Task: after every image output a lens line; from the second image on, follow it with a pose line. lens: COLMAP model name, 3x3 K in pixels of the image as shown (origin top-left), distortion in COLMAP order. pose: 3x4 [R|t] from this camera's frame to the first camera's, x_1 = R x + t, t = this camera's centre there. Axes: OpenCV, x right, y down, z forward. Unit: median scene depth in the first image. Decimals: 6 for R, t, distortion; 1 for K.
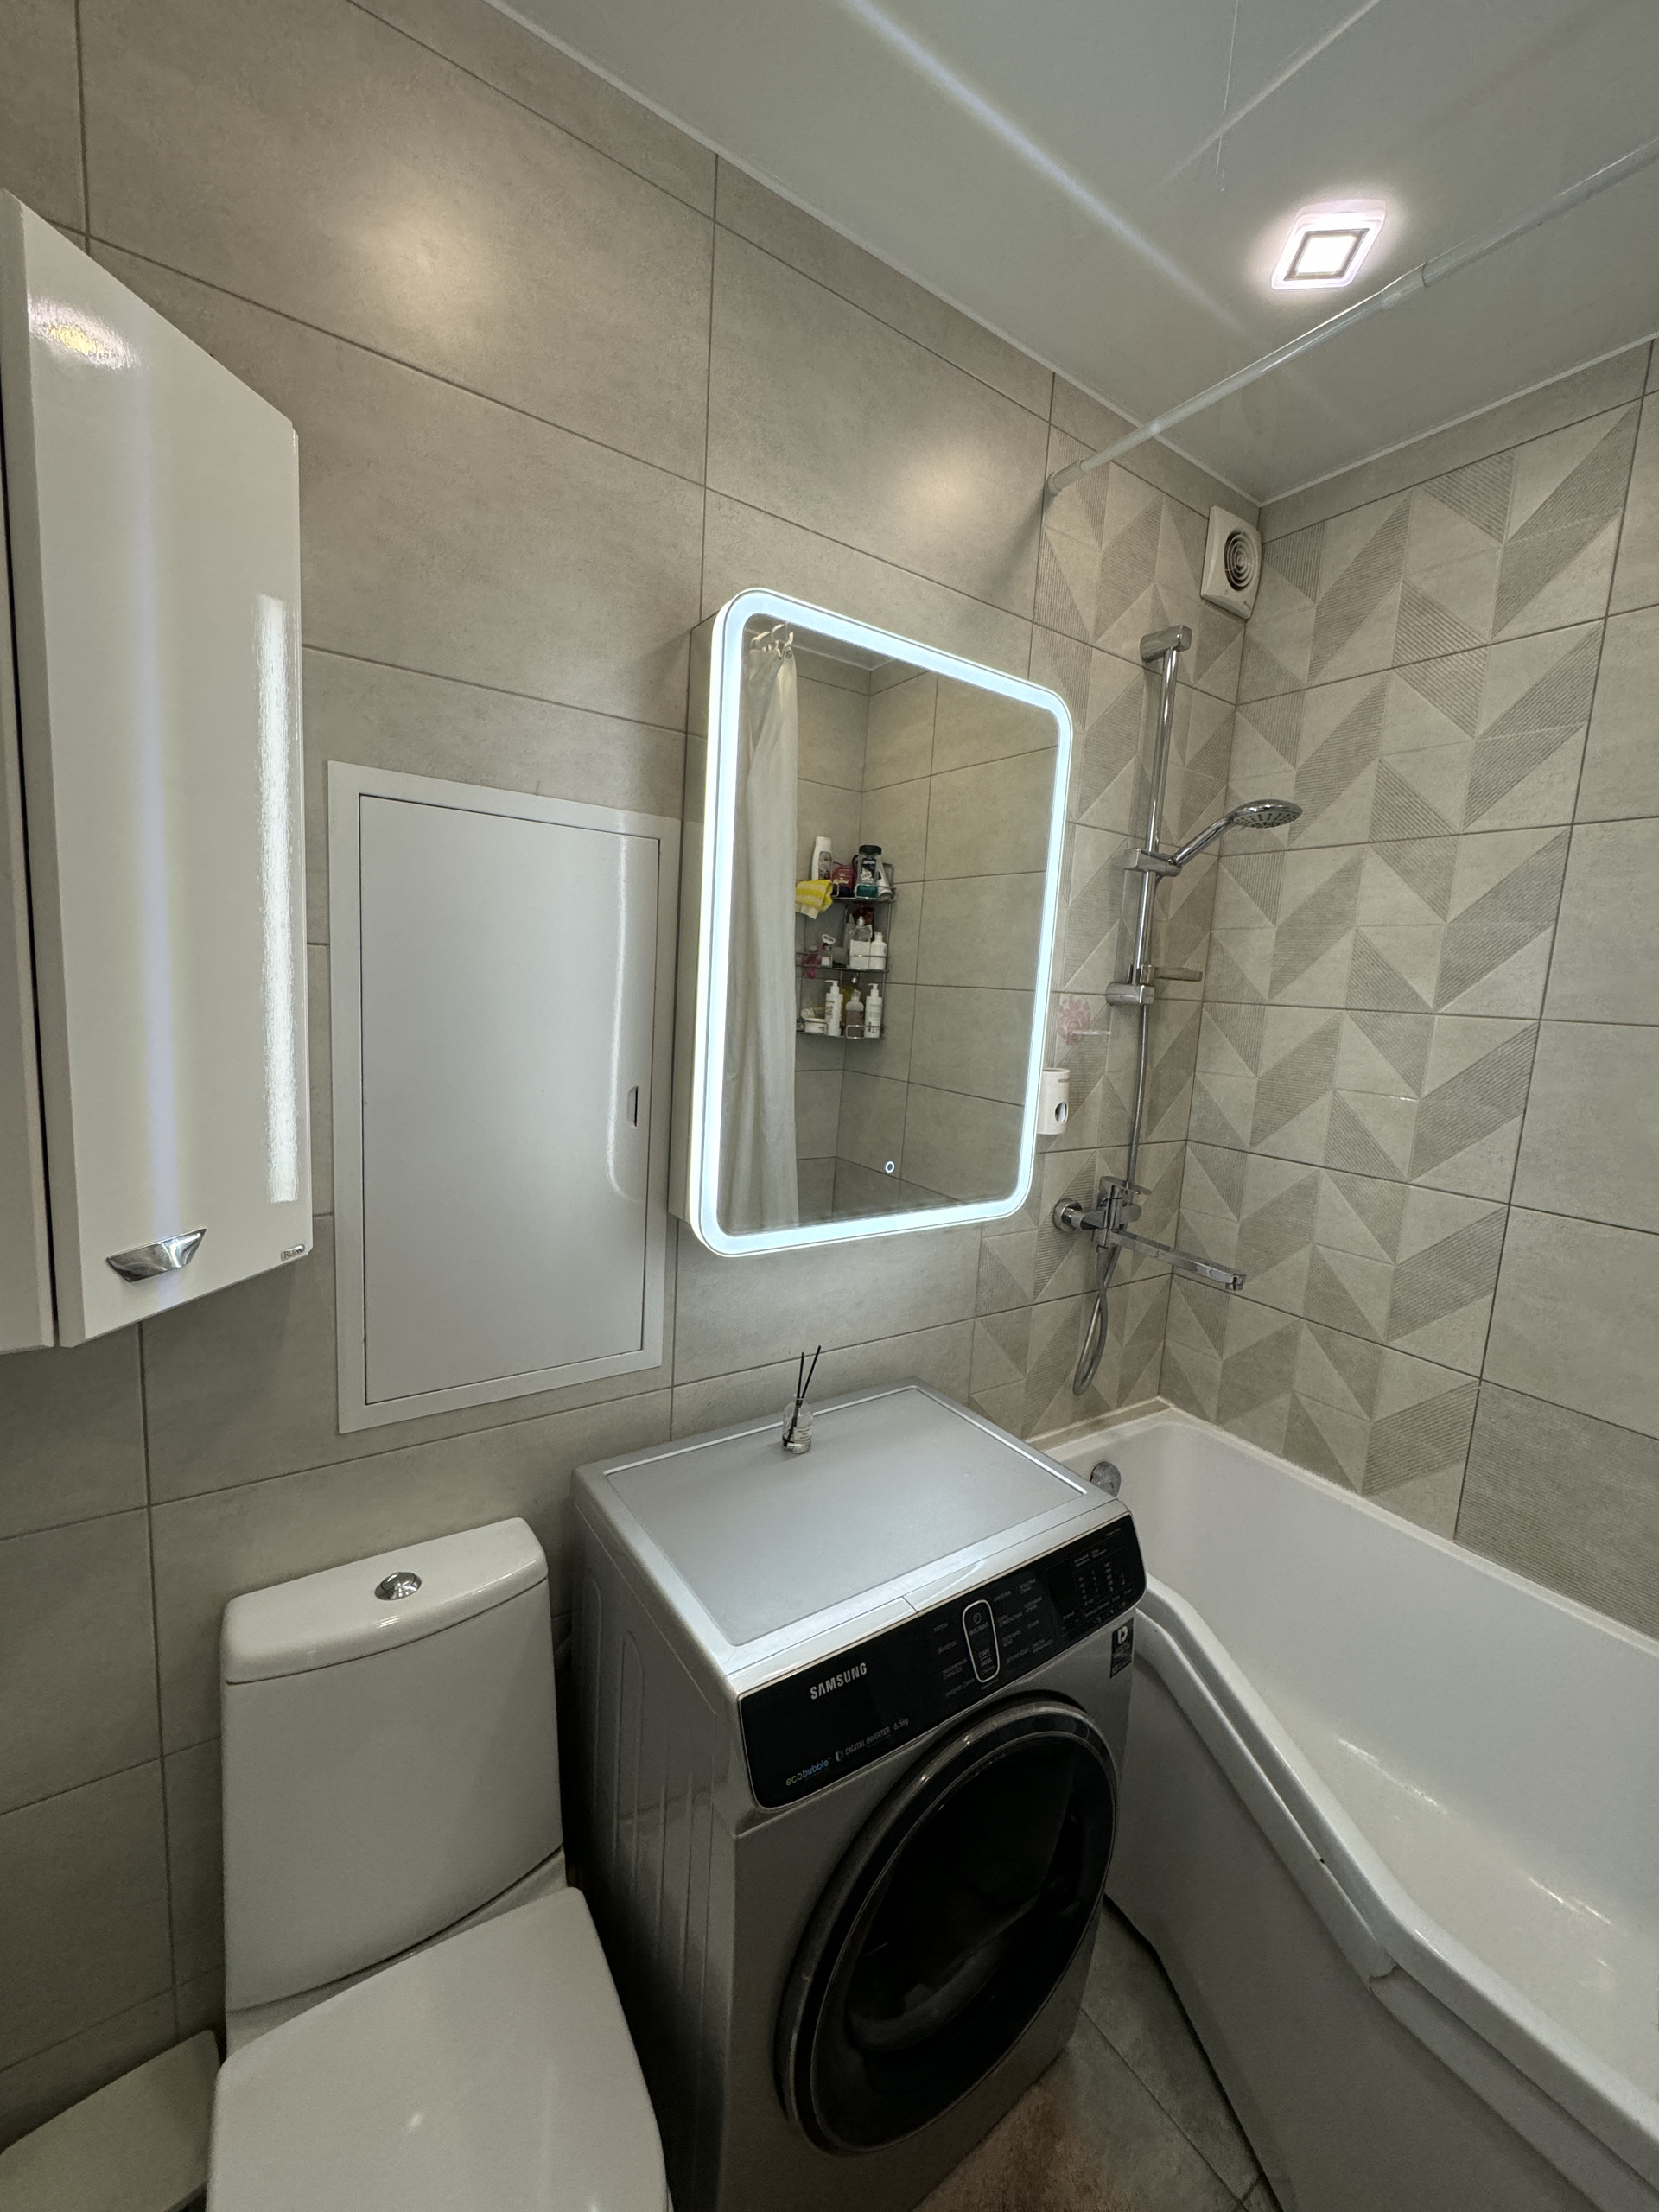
lens RADIAL K [[878.0, 0, 830.1], [0, 878.0, 1103.8], [0, 0, 1]] dist [-0.006521, 0.002680]
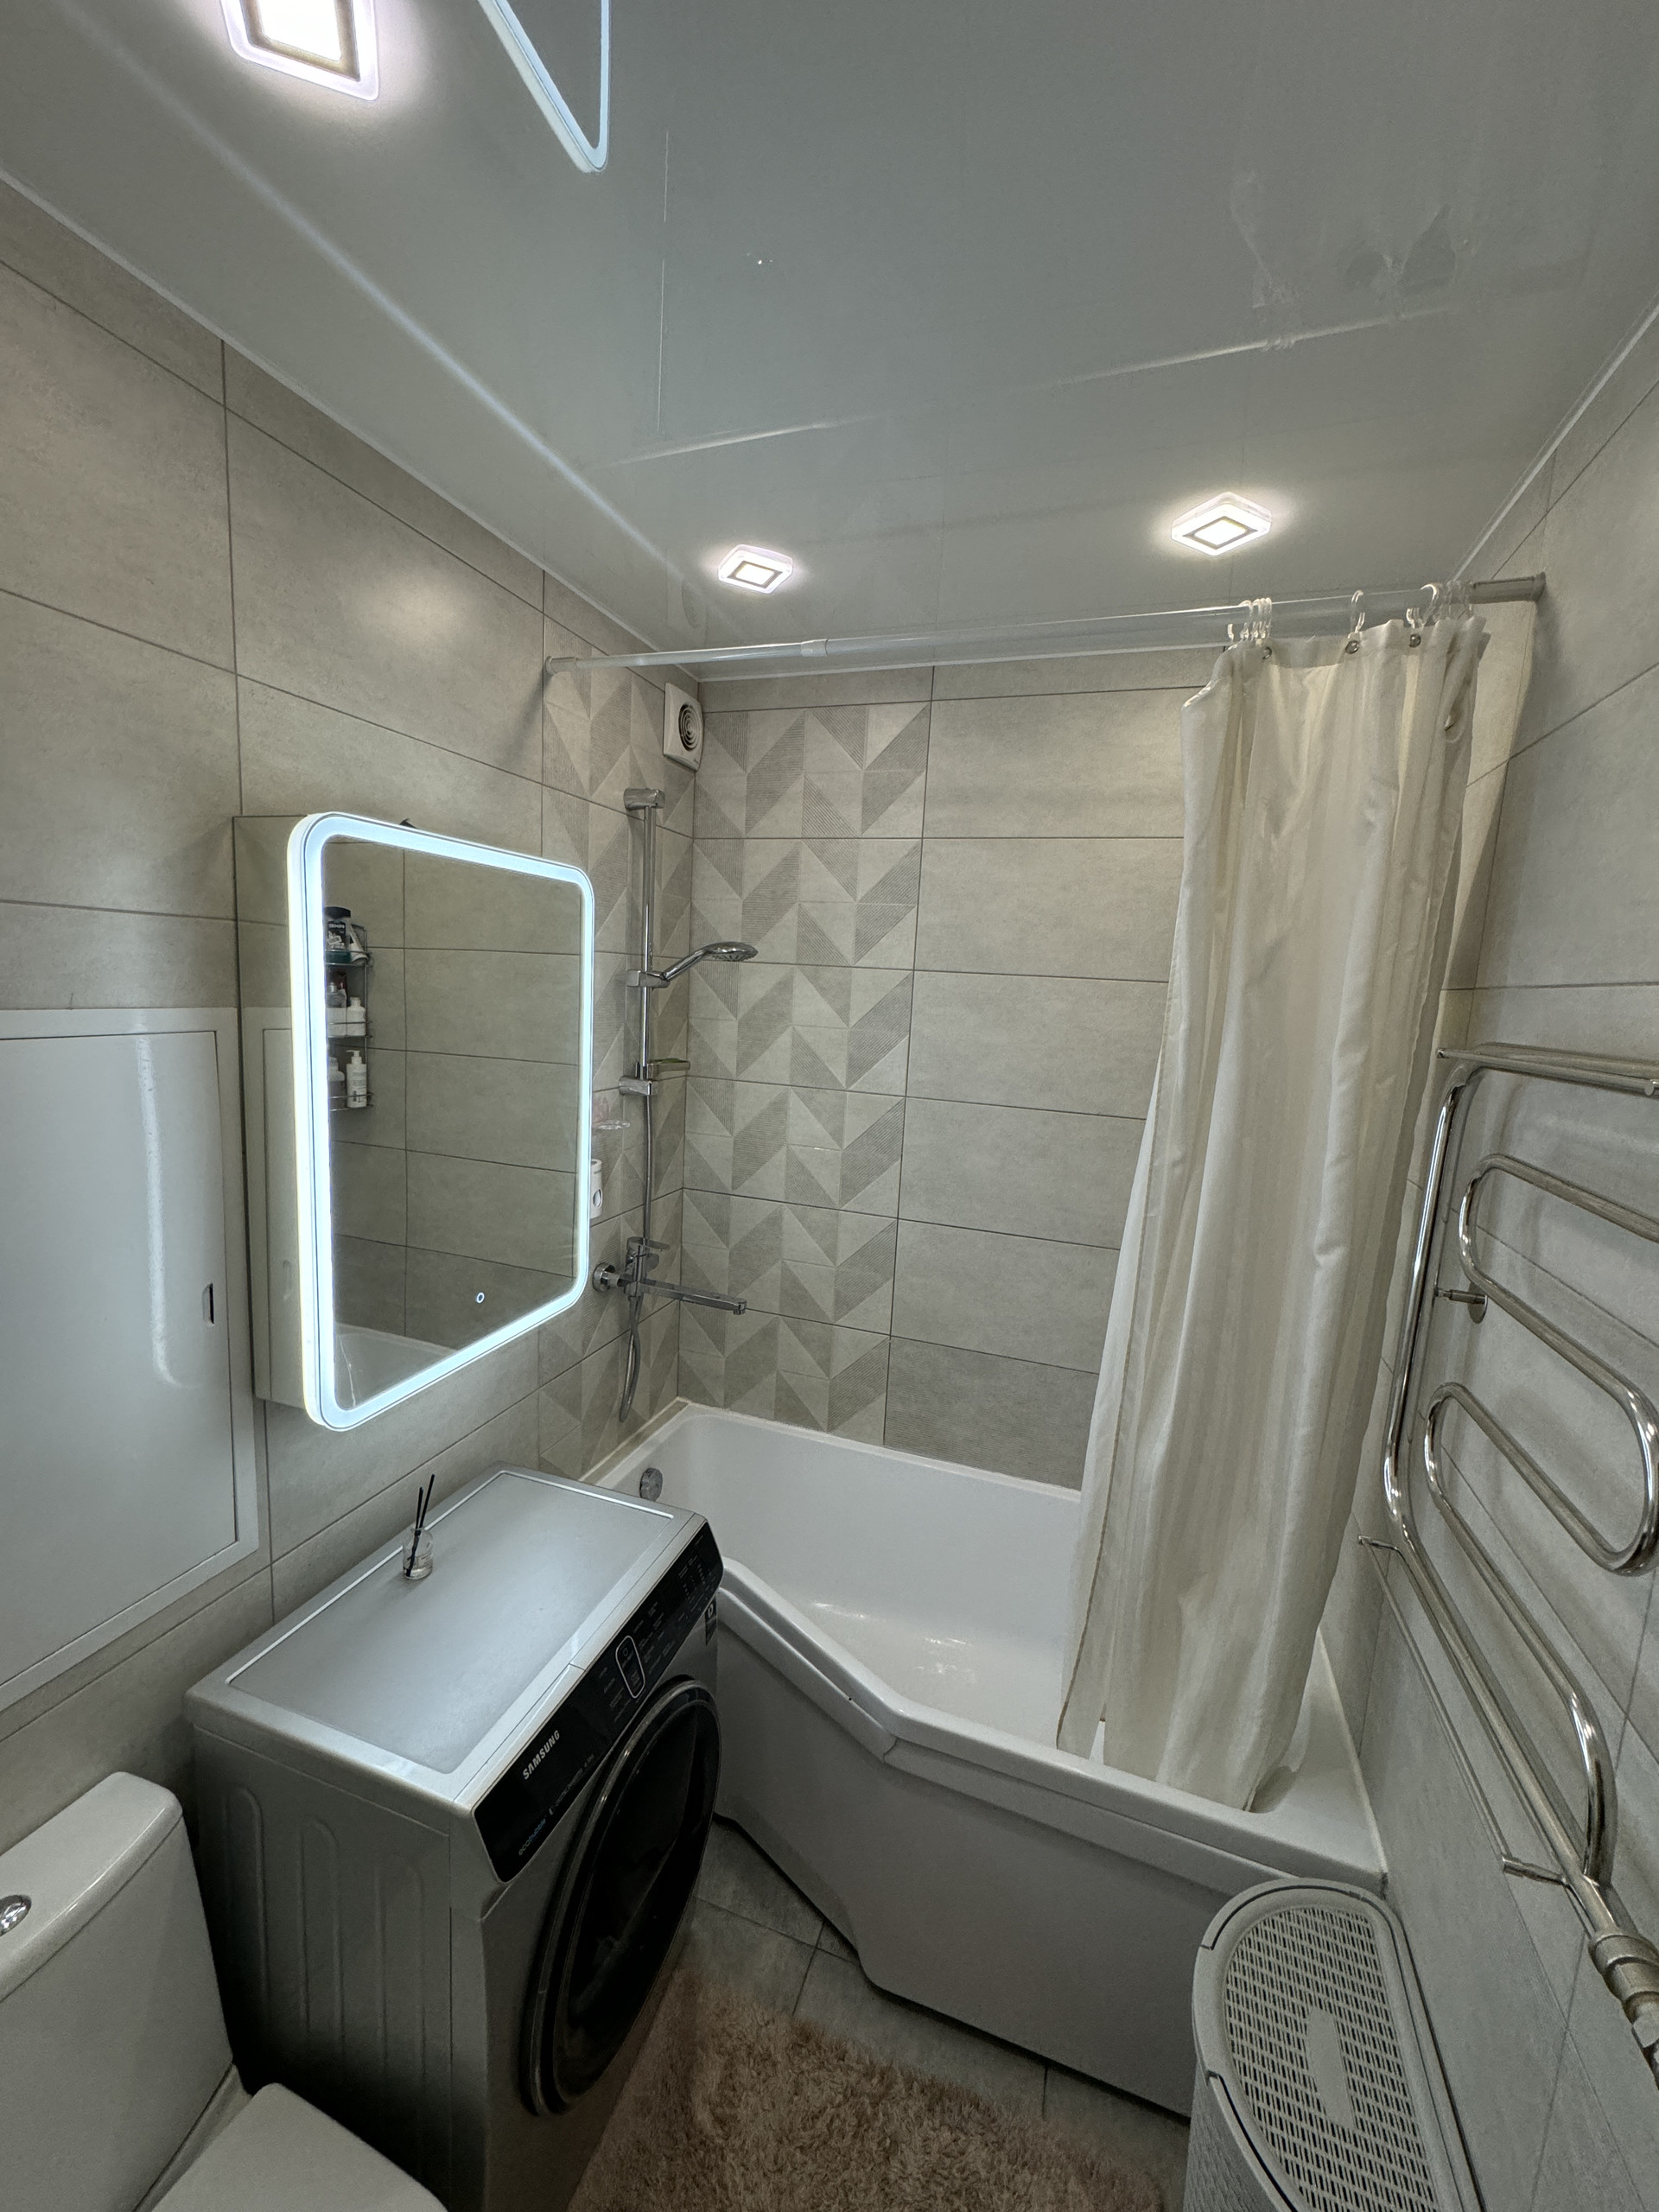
lens RADIAL K [[878.0, 0, 830.1], [0, 878.0, 1103.8], [0, 0, 1]] dist [-0.006521, 0.002680]
pose [[0.805330, -0.097870, 0.584693, -0.156727], [0.074999, 0.995174, 0.063279, -0.163902], [-0.588064, -0.007109, 0.808783, -0.129200]]
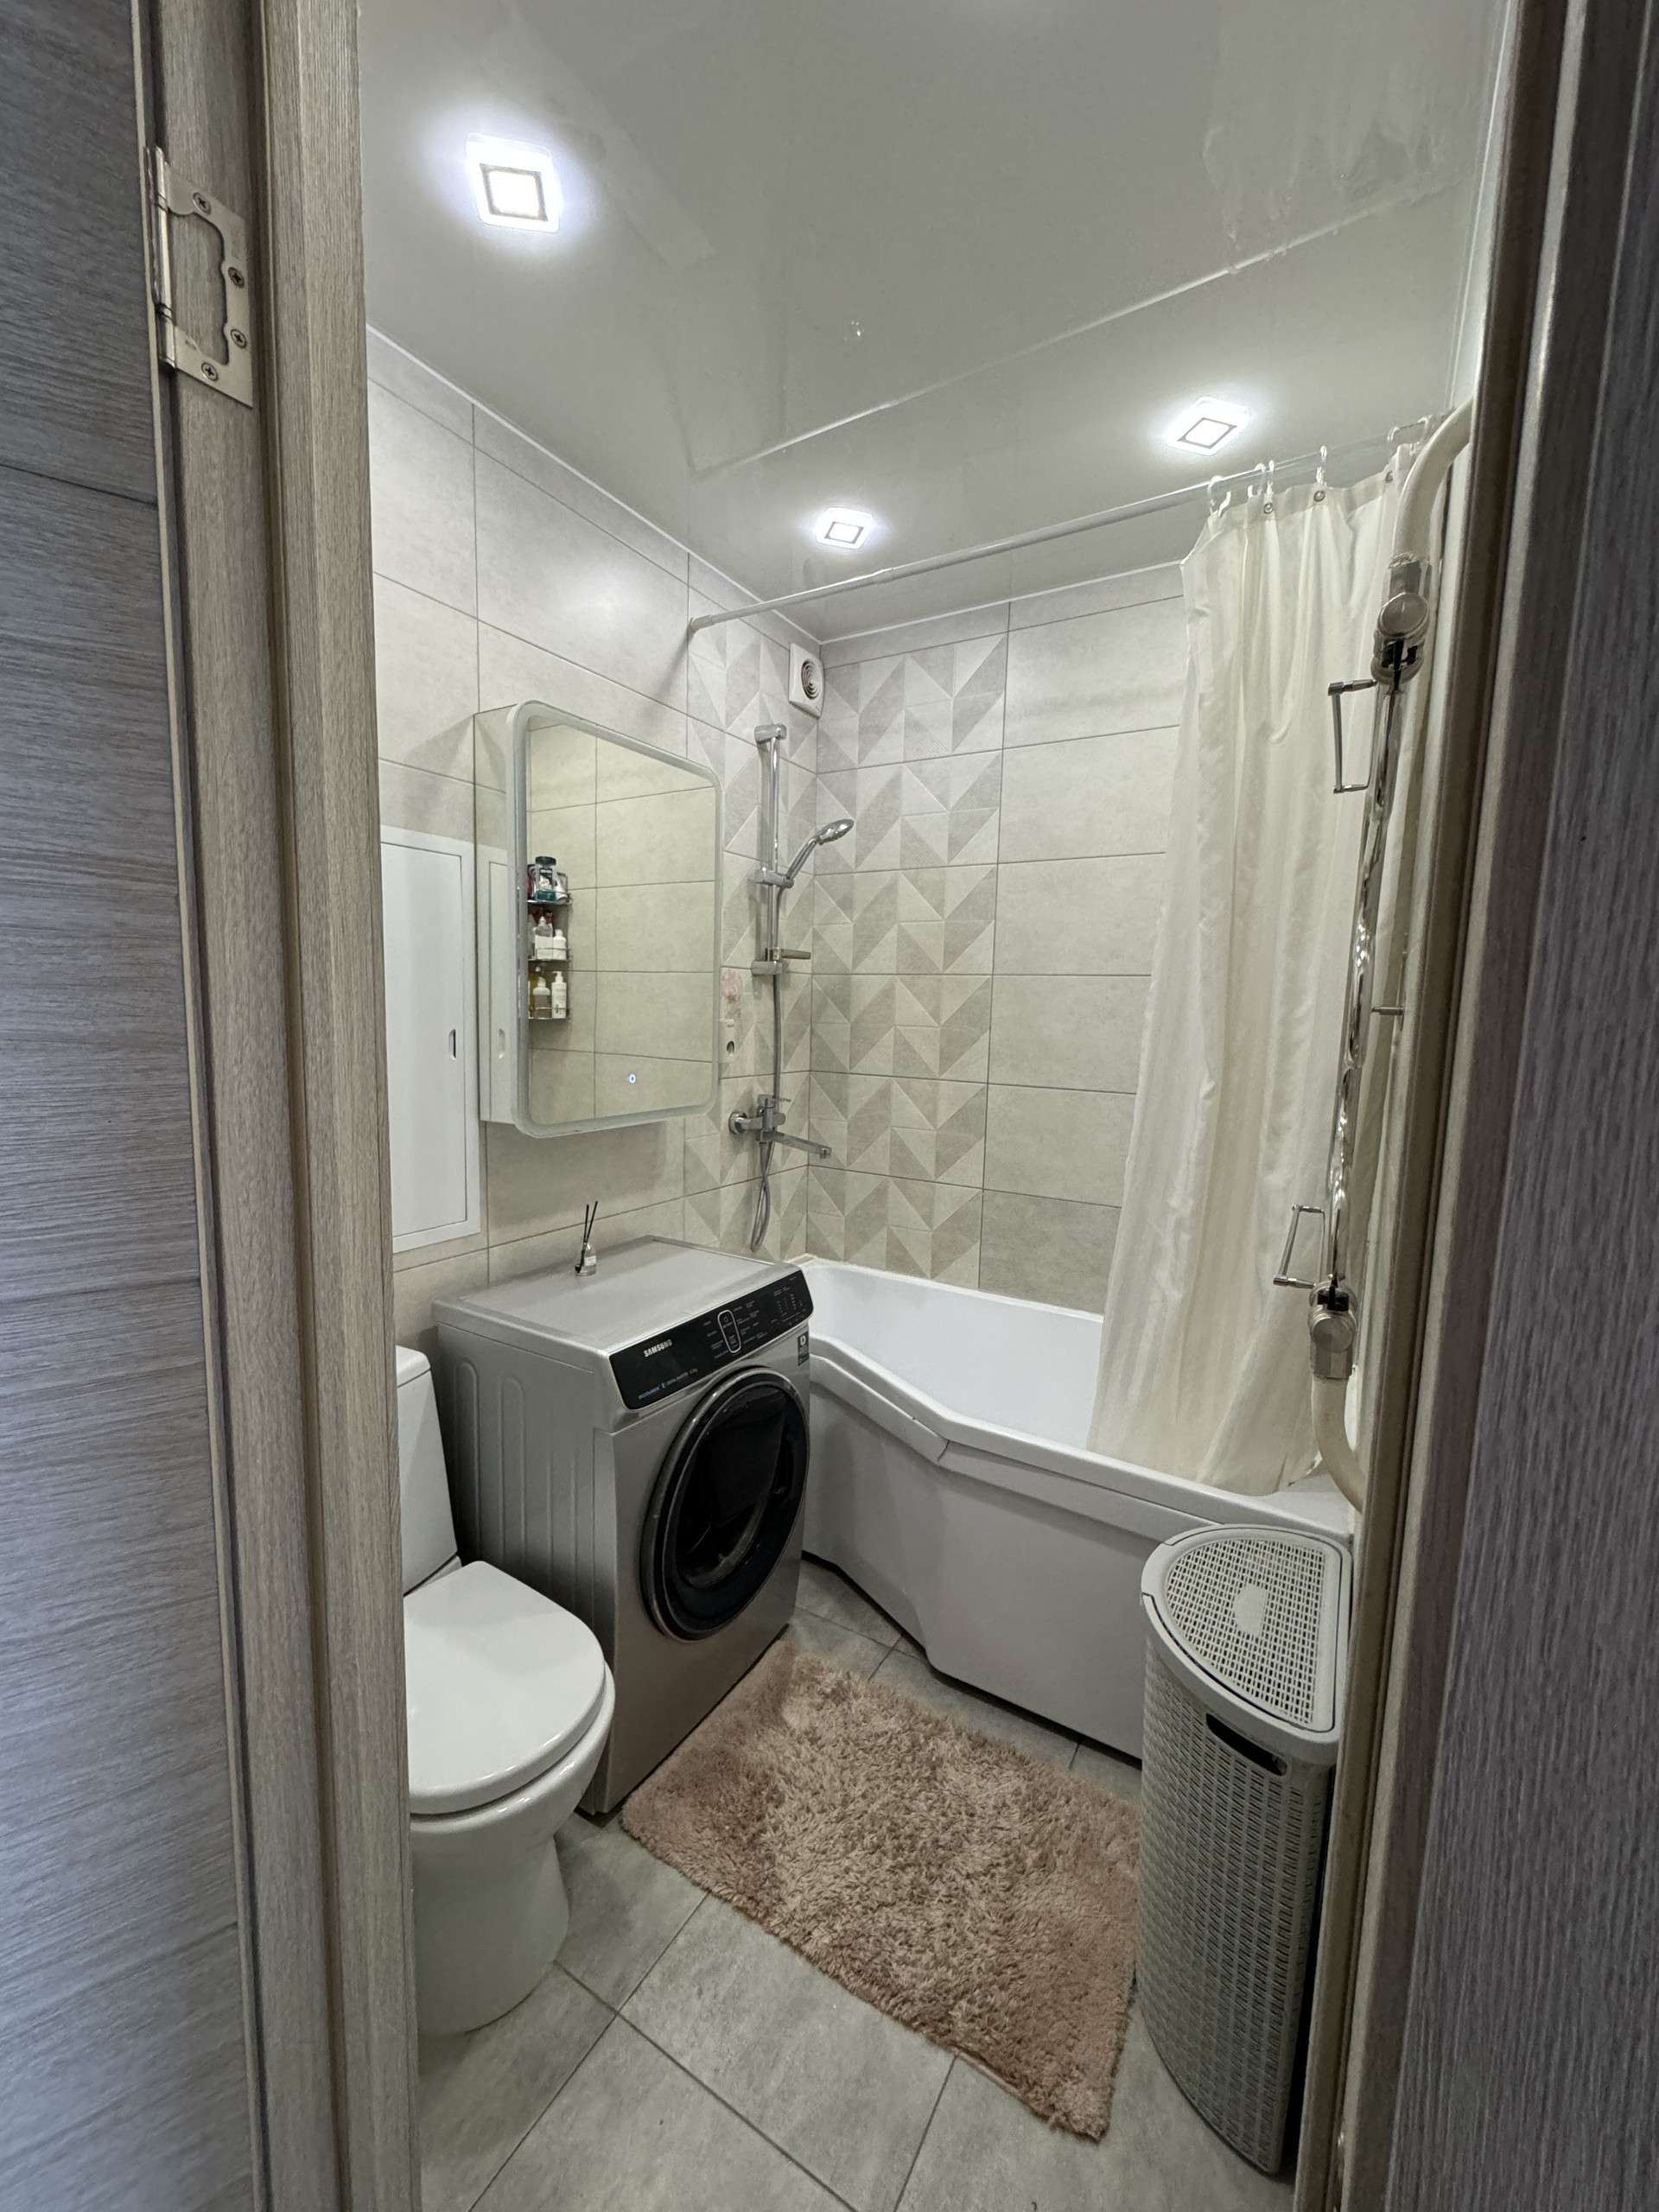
lens RADIAL K [[878.0, 0, 830.1], [0, 878.0, 1103.8], [0, 0, 1]] dist [-0.006521, 0.002680]
pose [[0.909368, -0.080030, 0.408222, -0.186803], [0.083265, 0.996479, 0.009870, 0.099823], [-0.407575, 0.025015, 0.912829, -0.393522]]
